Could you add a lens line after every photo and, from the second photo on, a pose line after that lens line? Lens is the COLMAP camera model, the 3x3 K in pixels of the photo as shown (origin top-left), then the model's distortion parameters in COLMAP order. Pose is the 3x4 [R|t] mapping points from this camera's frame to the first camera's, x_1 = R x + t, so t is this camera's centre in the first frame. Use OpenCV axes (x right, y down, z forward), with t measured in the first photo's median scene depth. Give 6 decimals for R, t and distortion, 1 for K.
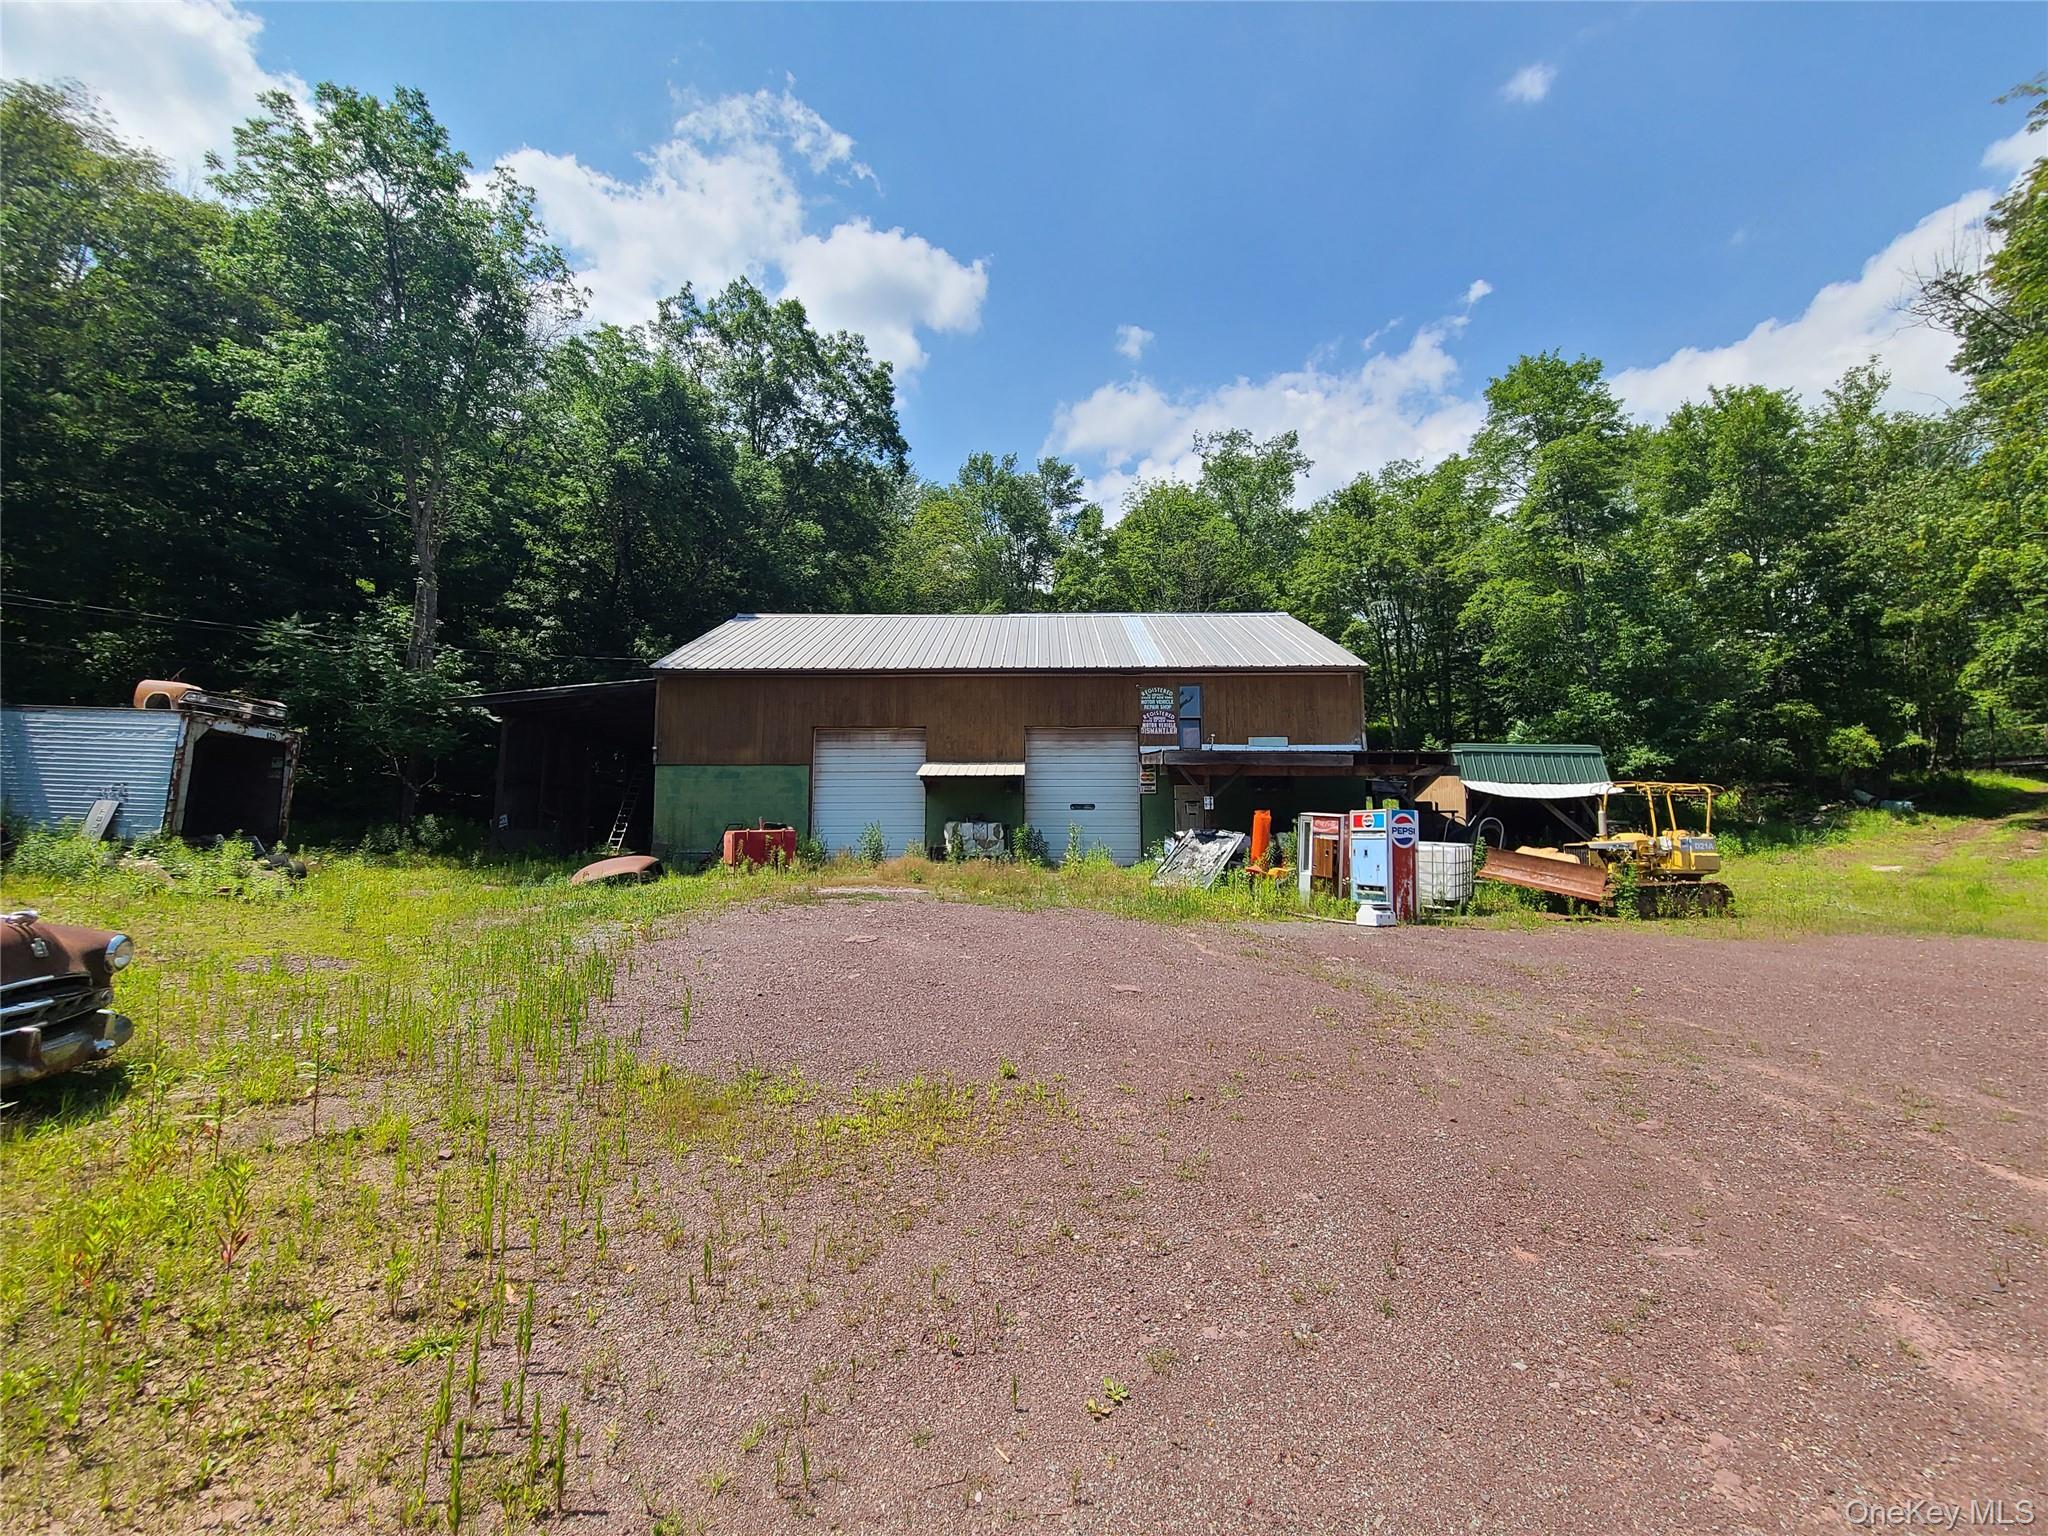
lens RADIAL K [[821.6, 0, 1020.5], [0, 821.6, 764.6], [0, 0, 1]] dist [-0.012098, -0.000517]
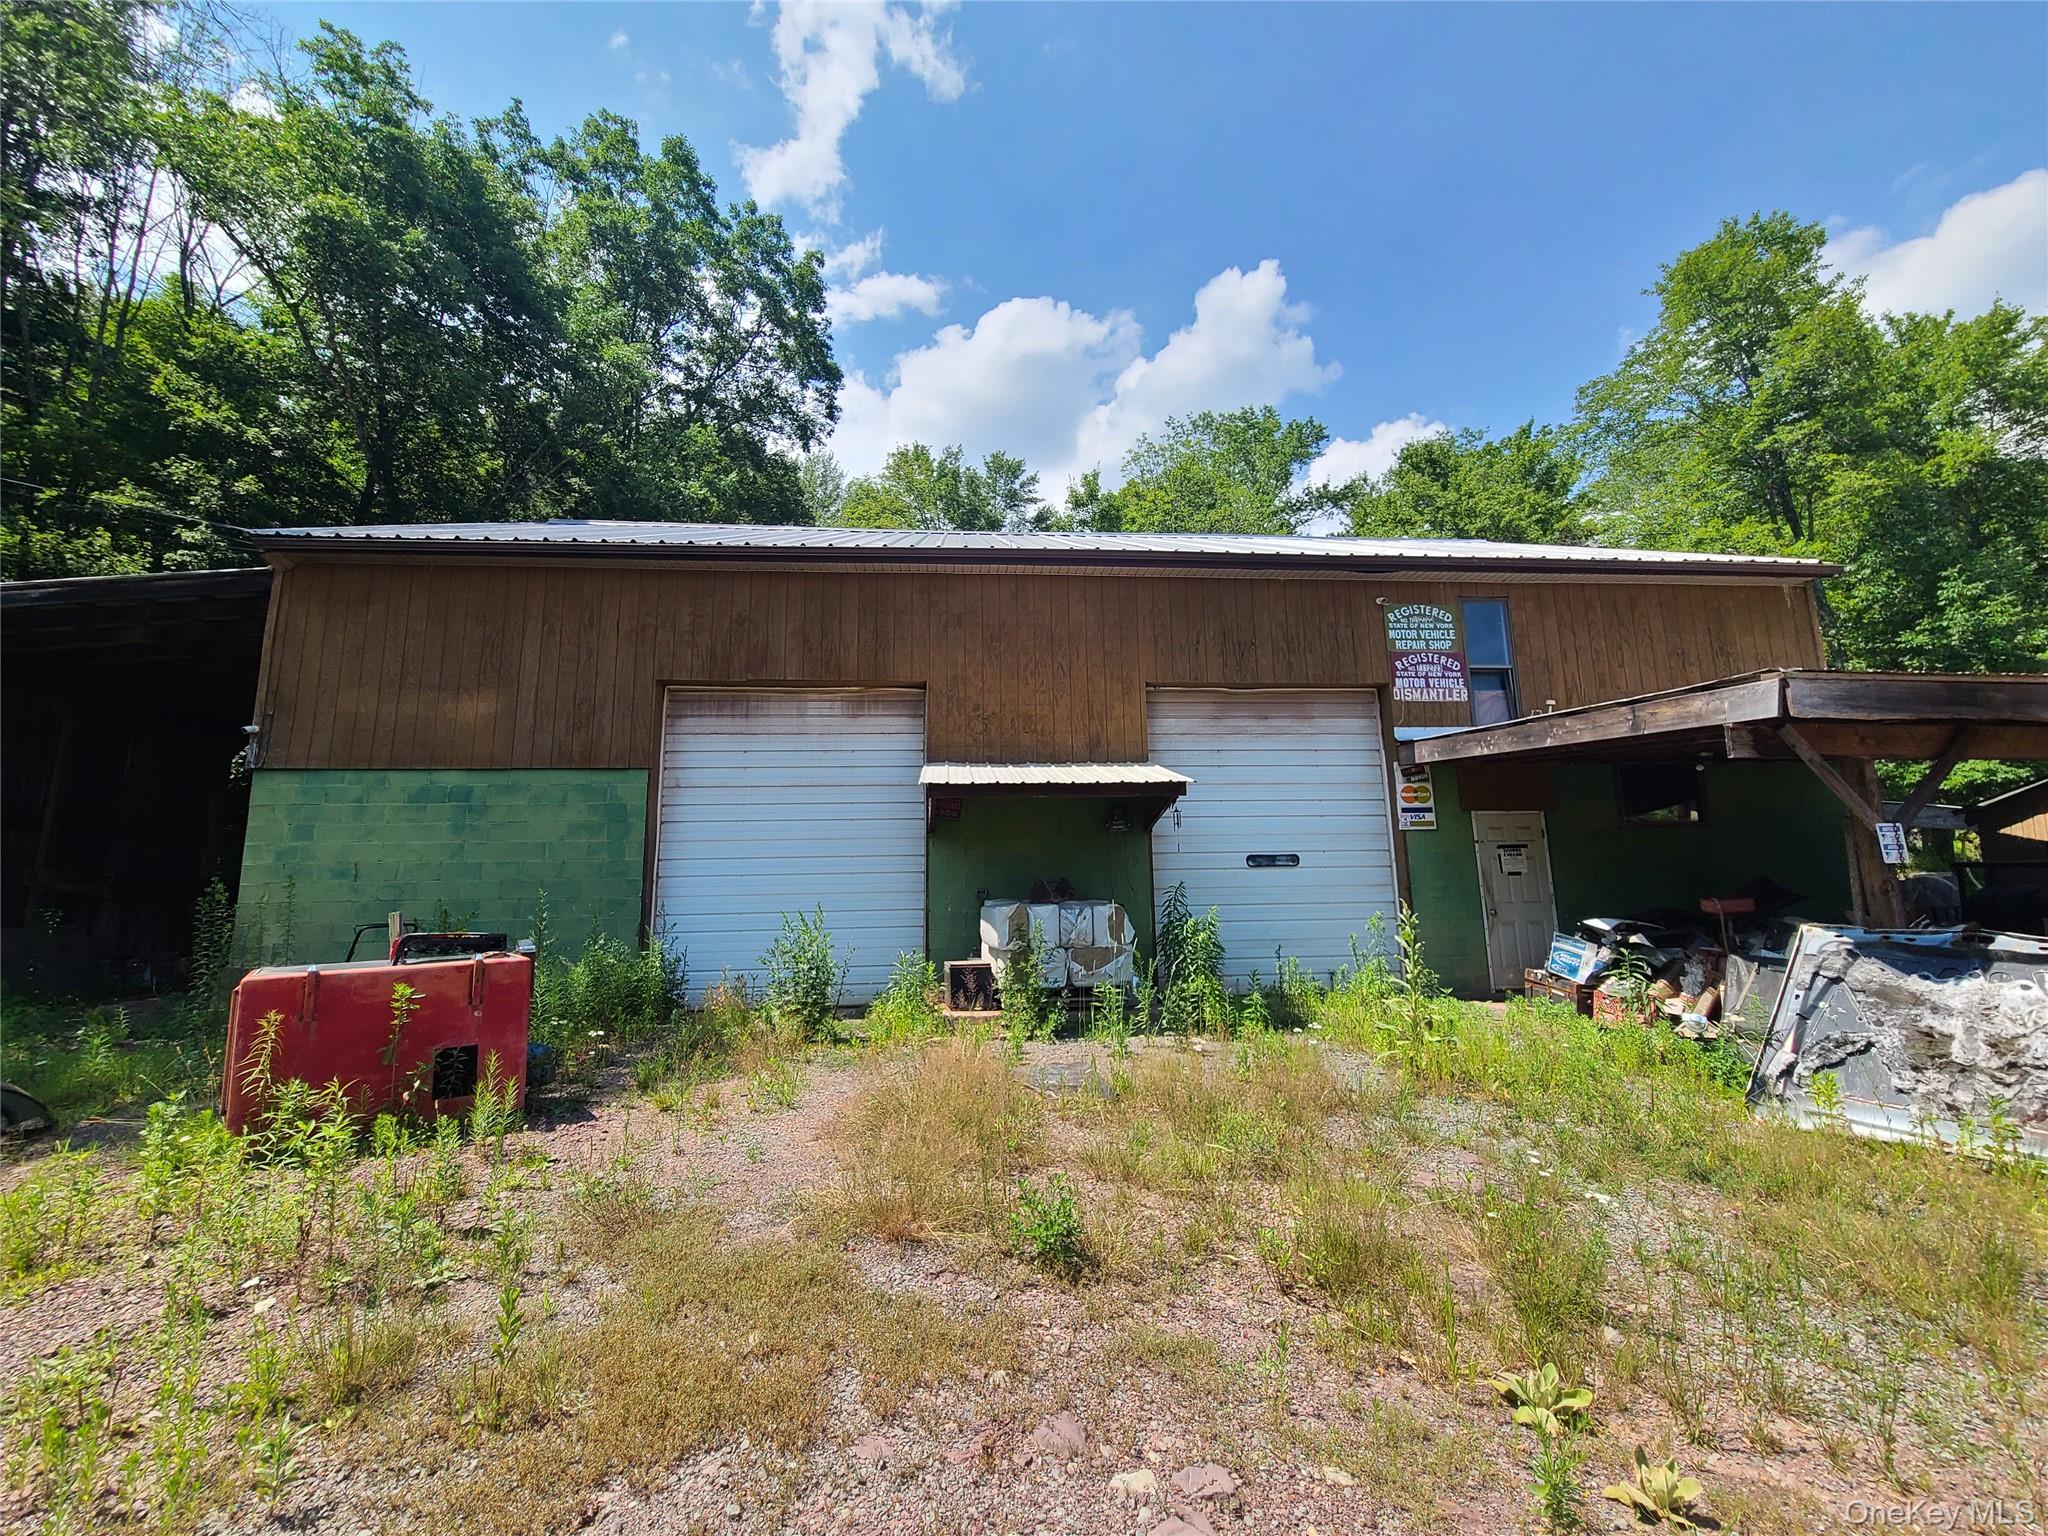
lens RADIAL K [[821.6, 0, 1020.5], [0, 821.6, 764.6], [0, 0, 1]] dist [-0.012098, -0.000517]
pose [[0.994646, -0.000692, 0.103340, -0.110133], [0.007187, 0.998019, -0.062495, 0.025581], [-0.103092, 0.062903, 0.992681, 0.559862]]
